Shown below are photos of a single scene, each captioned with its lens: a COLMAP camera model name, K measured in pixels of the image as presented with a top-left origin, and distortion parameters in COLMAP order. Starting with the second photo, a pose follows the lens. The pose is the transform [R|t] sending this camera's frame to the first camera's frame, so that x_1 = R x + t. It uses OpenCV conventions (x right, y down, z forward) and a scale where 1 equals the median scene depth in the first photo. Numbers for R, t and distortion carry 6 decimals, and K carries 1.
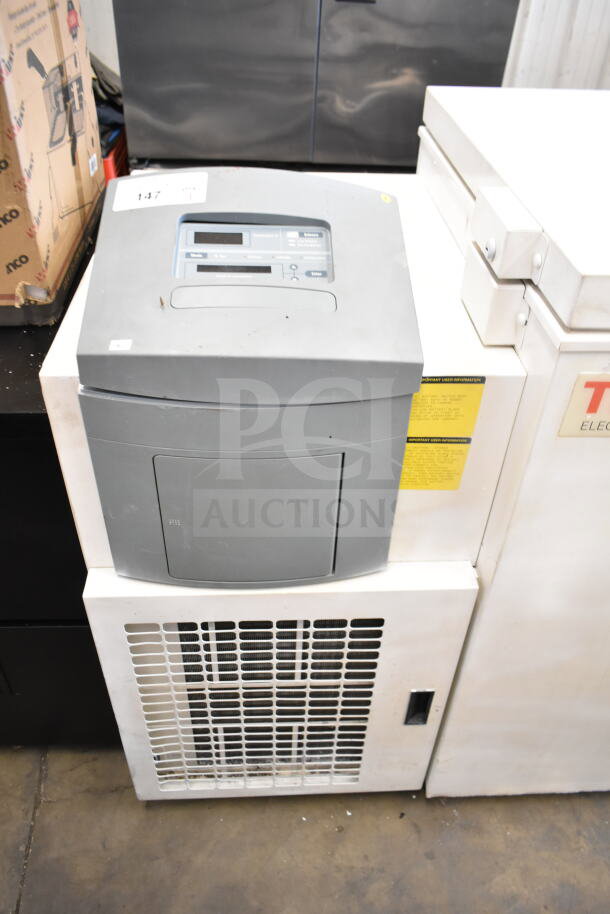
lens RADIAL K [[704.6, 0, 305.0], [0, 704.6, 457.0], [0, 0, 1]] dist [-0.007648, -0.003317]
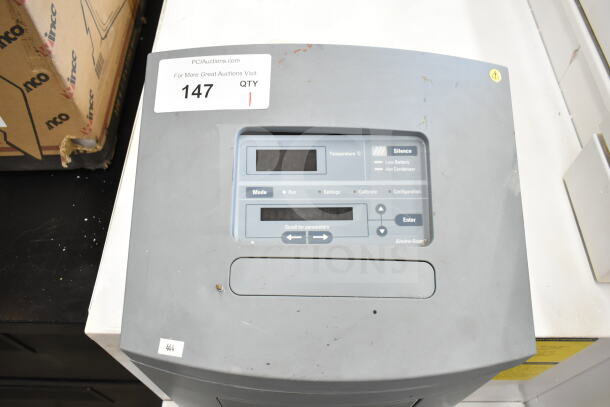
lens RADIAL K [[518.4, 0, 305.0], [0, 518.4, 203.5], [0, 0, 1]] dist [-0.051785, 0.067848]
pose [[0.998108, 0.031924, -0.052553, -0.068782], [-0.013696, 0.948618, 0.316128, -0.444083], [0.059945, -0.314810, 0.947260, 0.427179]]
